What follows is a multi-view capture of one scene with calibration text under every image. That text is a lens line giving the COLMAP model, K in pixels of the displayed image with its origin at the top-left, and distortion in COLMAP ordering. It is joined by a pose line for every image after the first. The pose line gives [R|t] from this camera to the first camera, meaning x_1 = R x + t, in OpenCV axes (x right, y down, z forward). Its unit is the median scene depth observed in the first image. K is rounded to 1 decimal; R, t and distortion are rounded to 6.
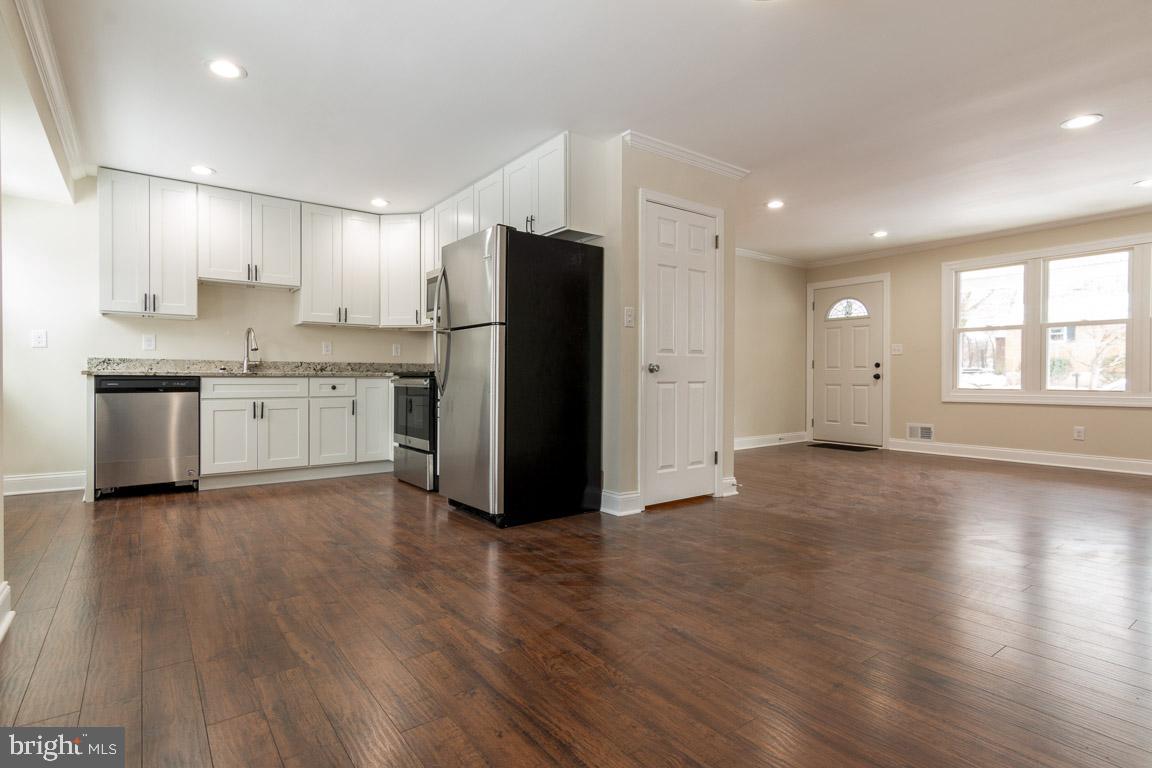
lens RADIAL K [[578.9, 0, 572.4], [0, 578.9, 377.1], [0, 0, 1]] dist [0.002848, 0.001359]
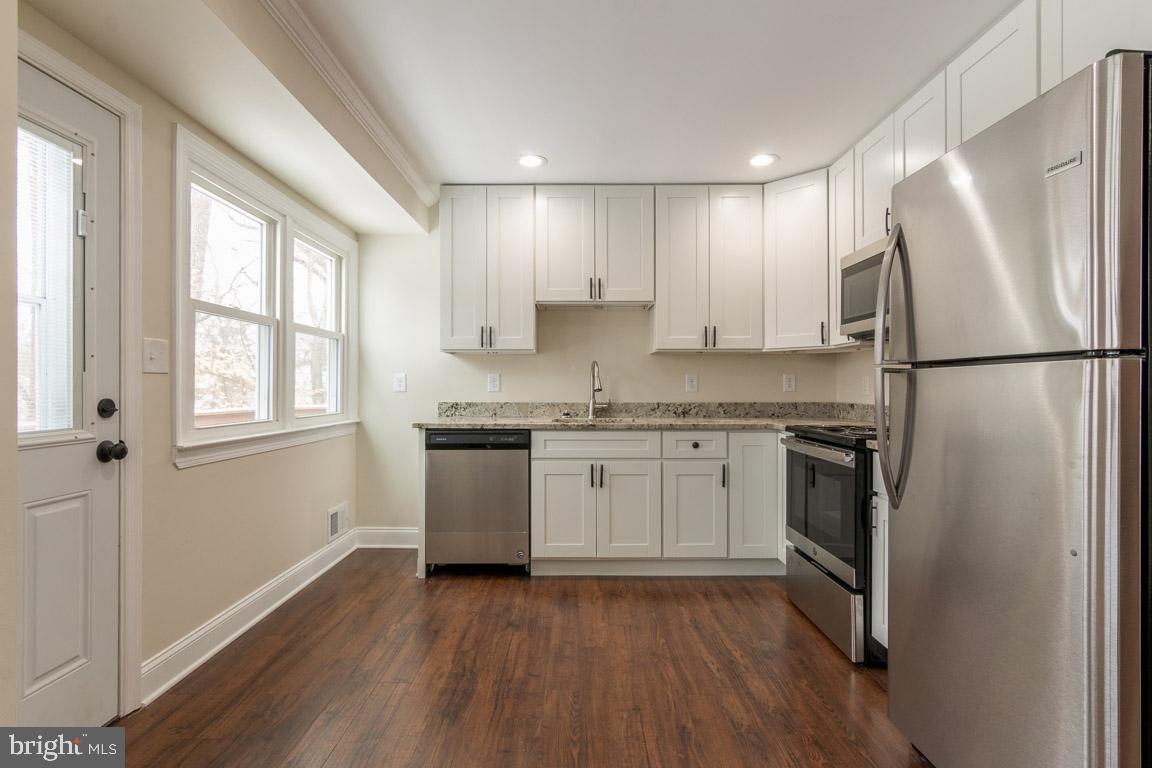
lens RADIAL K [[574.1, 0, 576.0], [0, 574.1, 384.0], [0, 0, 1]] dist [0.002049, 0.000434]
pose [[0.799752, -0.005804, -0.600302, -0.143244], [0.002593, 0.999977, -0.006213, -0.059730], [0.600325, 0.003412, 0.799749, 0.450466]]
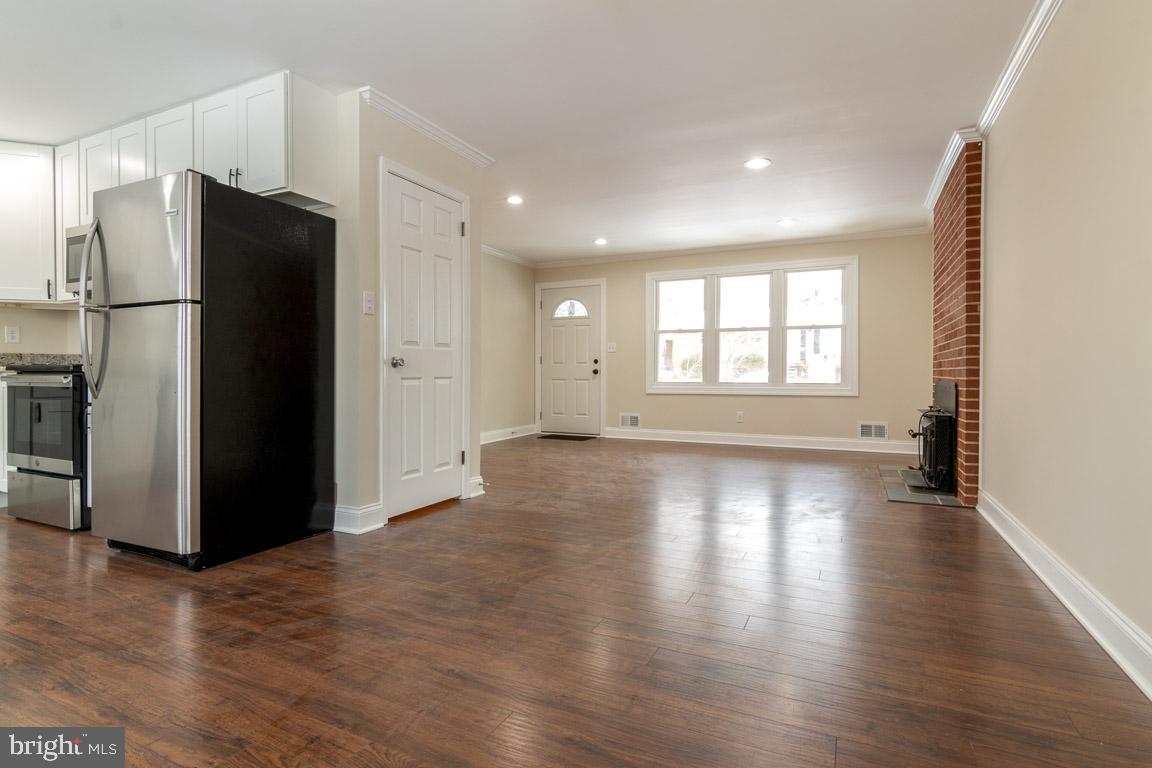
lens RADIAL K [[575.4, 0, 571.6], [0, 575.4, 377.4], [0, 0, 1]] dist [-0.000818, 0.000470]
pose [[0.889507, -0.004700, 0.456898, -0.023270], [0.000830, 0.999962, 0.008671, 0.000287], [-0.456922, -0.007333, 0.889477, 0.085442]]
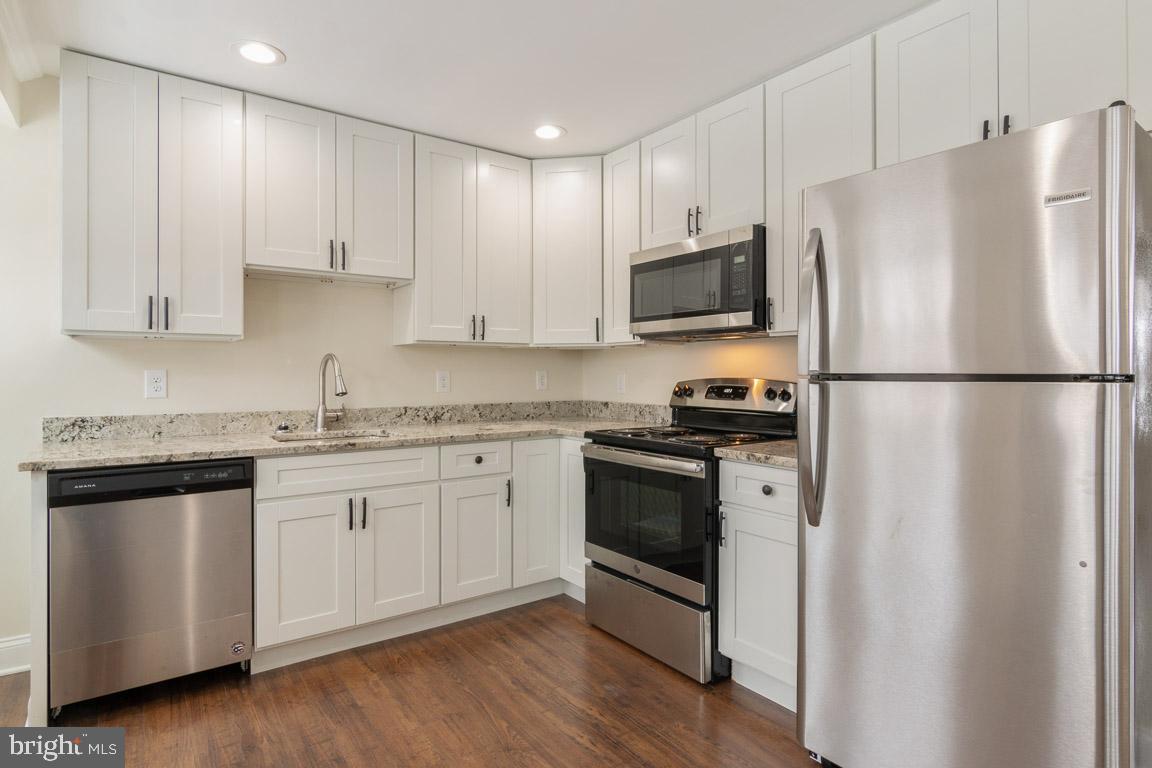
lens RADIAL K [[605.0, 0, 566.7], [0, 605.0, 371.9], [0, 0, 1]] dist [-0.002460, -0.000073]
pose [[0.999688, -0.003612, -0.024708, -0.373351], [0.003580, 0.999993, -0.001302, -0.078597], [0.024712, 0.001213, 0.999694, 0.499963]]
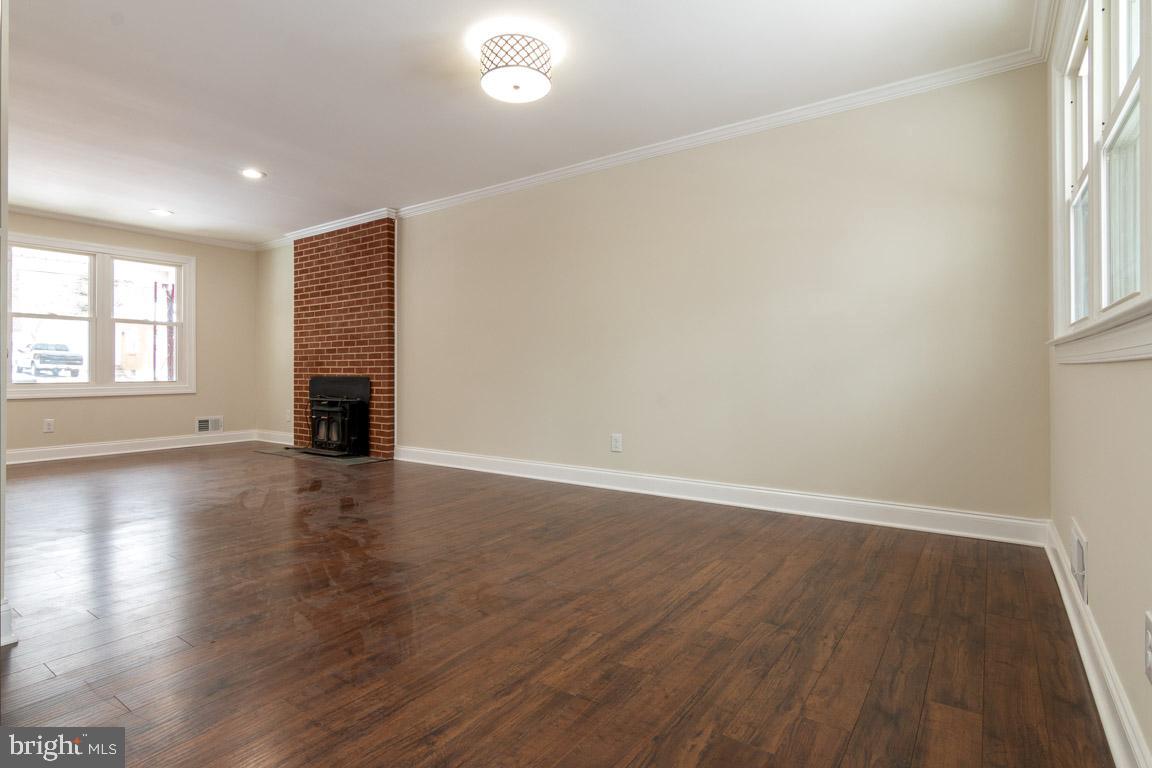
lens RADIAL K [[584.3, 0, 570.3], [0, 584.3, 365.8], [0, 0, 1]] dist [0.000372, -0.000154]
pose [[-0.300944, 0.006193, 0.953622, -0.494805], [0.000417, 0.999980, -0.006362, 0.000207], [-0.953642, -0.001517, -0.300940, 0.607045]]
